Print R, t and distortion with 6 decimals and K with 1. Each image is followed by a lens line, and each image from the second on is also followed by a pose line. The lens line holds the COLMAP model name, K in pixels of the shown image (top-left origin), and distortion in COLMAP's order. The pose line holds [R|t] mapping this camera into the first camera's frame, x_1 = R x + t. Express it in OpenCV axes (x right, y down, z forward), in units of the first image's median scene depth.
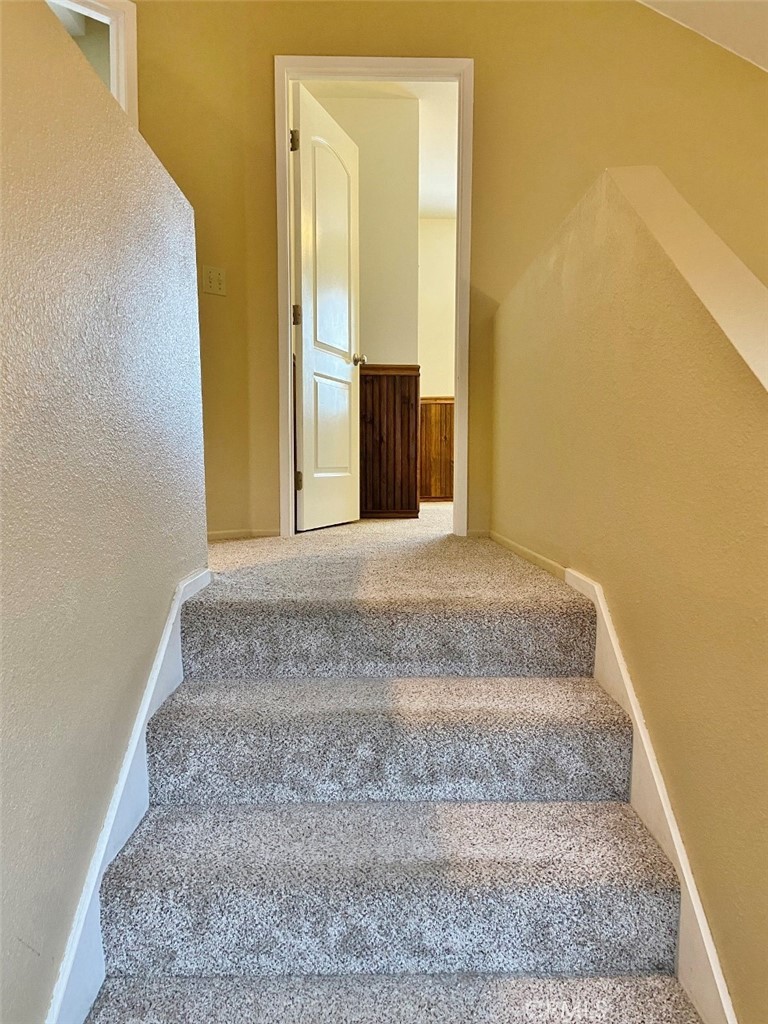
lens RADIAL K [[776.6, 0, 384.0], [0, 776.6, 516.1], [0, 0, 1]] dist [0.066363, -0.015830]
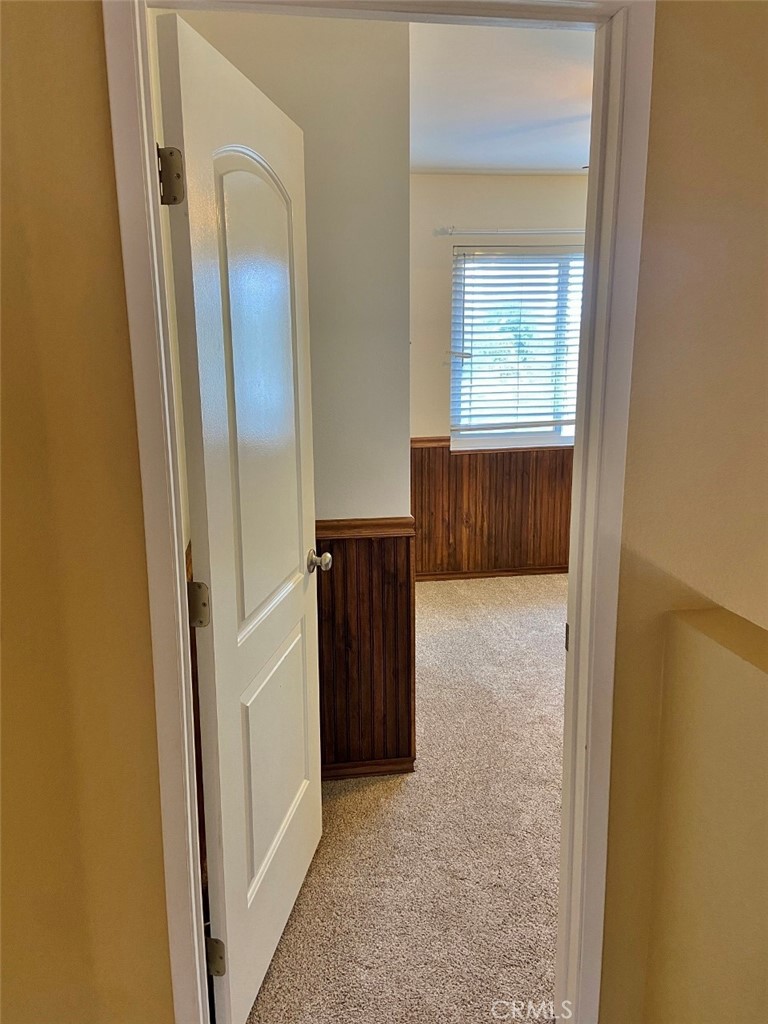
lens RADIAL K [[776.6, 0, 383.5], [0, 776.6, 511.3], [0, 0, 1]] dist [0.066363, -0.015830]
pose [[0.989527, -0.038541, 0.139106, -0.069447], [0.020520, 0.991467, 0.128732, -0.350465], [-0.142881, -0.124529, 0.981875, 0.580374]]
